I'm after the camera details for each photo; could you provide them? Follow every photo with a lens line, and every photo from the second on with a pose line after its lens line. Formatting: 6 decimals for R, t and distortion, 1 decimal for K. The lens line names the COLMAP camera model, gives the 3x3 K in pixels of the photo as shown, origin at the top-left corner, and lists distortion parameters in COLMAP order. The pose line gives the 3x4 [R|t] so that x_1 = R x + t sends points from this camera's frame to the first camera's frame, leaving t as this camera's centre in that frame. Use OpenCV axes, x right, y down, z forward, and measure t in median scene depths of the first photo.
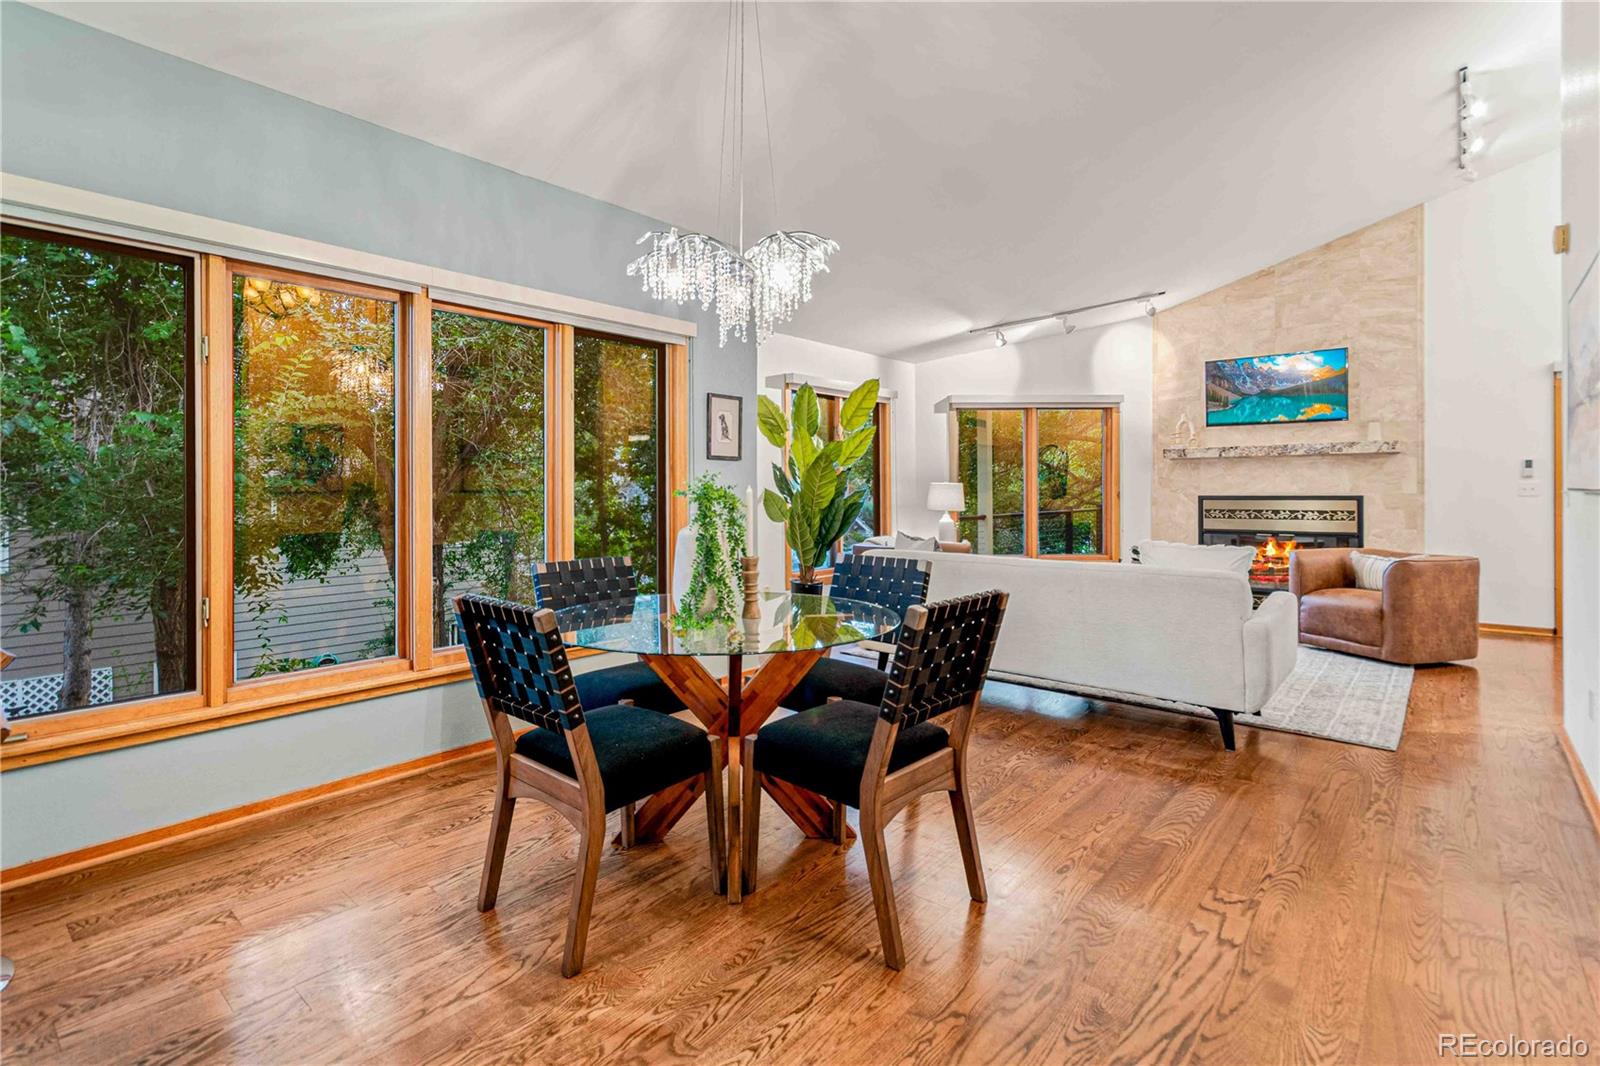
lens RADIAL K [[770.0, 0, 750.5], [0, 770.0, 490.1], [0, 0, 1]] dist [-0.000799, -0.000383]
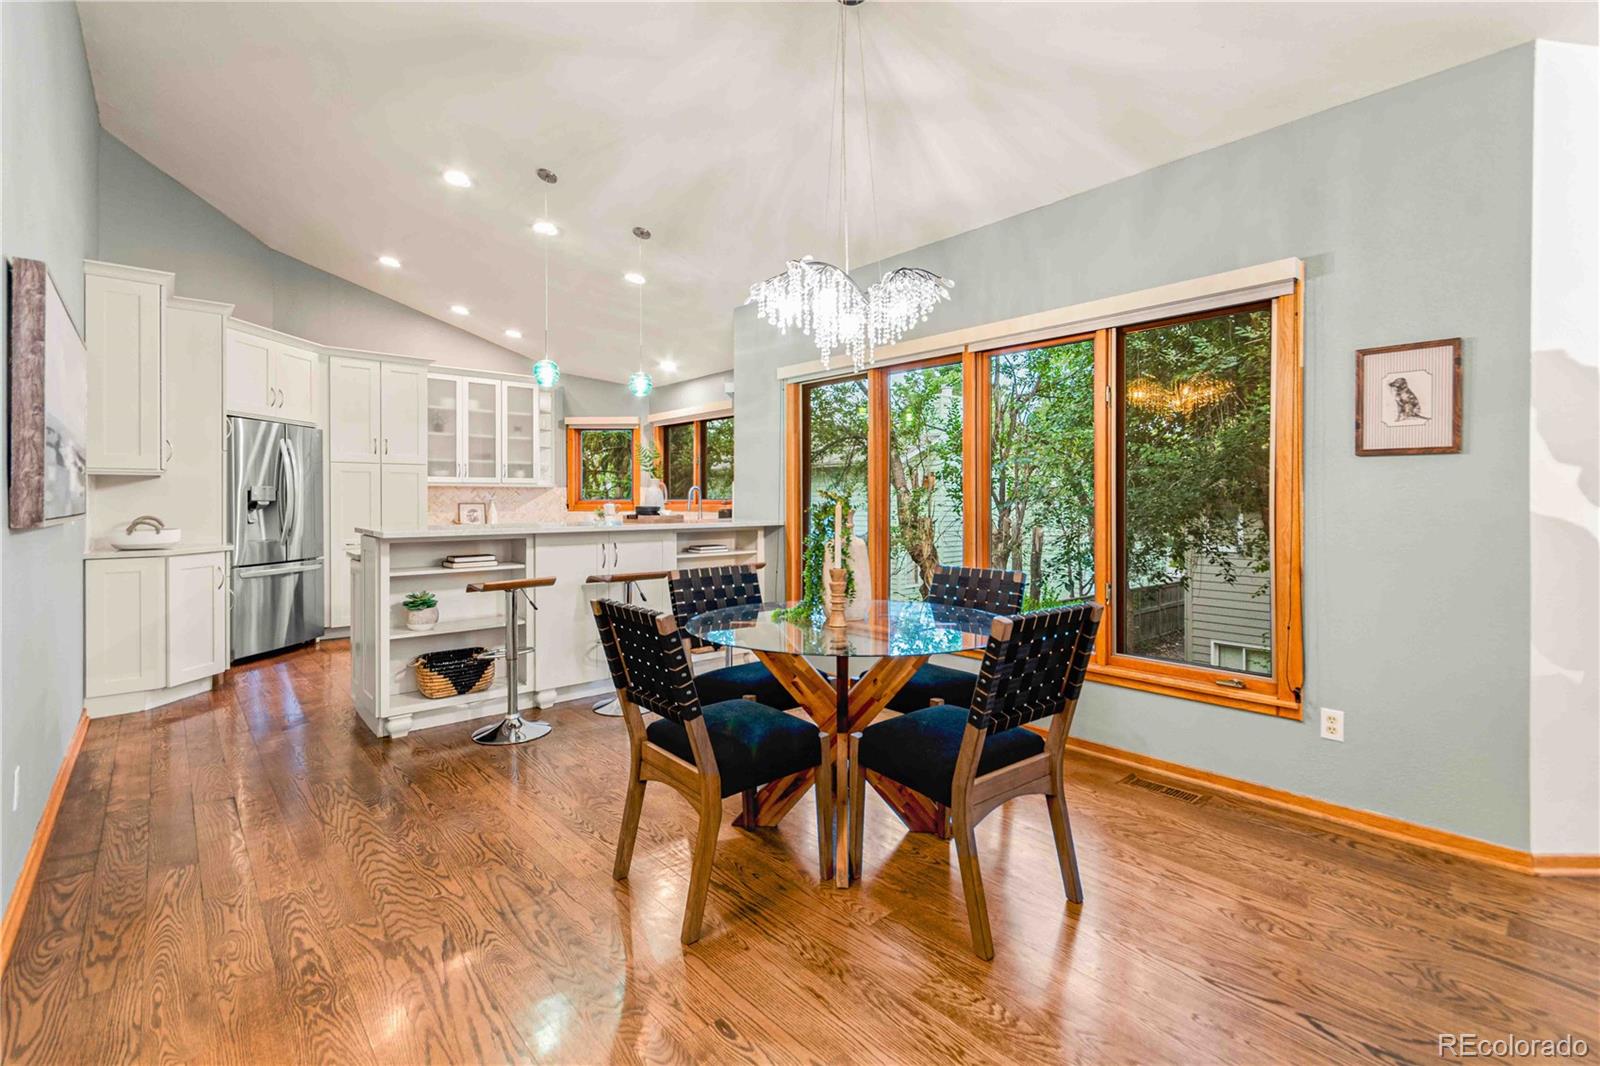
lens RADIAL K [[711.7, 0, 802.1], [0, 711.7, 513.0], [0, 0, 1]] dist [0.000270, 0.000078]
pose [[-0.103269, 0.021285, -0.994426, 0.411960], [0.000563, 0.999772, 0.021341, -0.004846], [0.994653, 0.001644, -0.103257, 0.441479]]
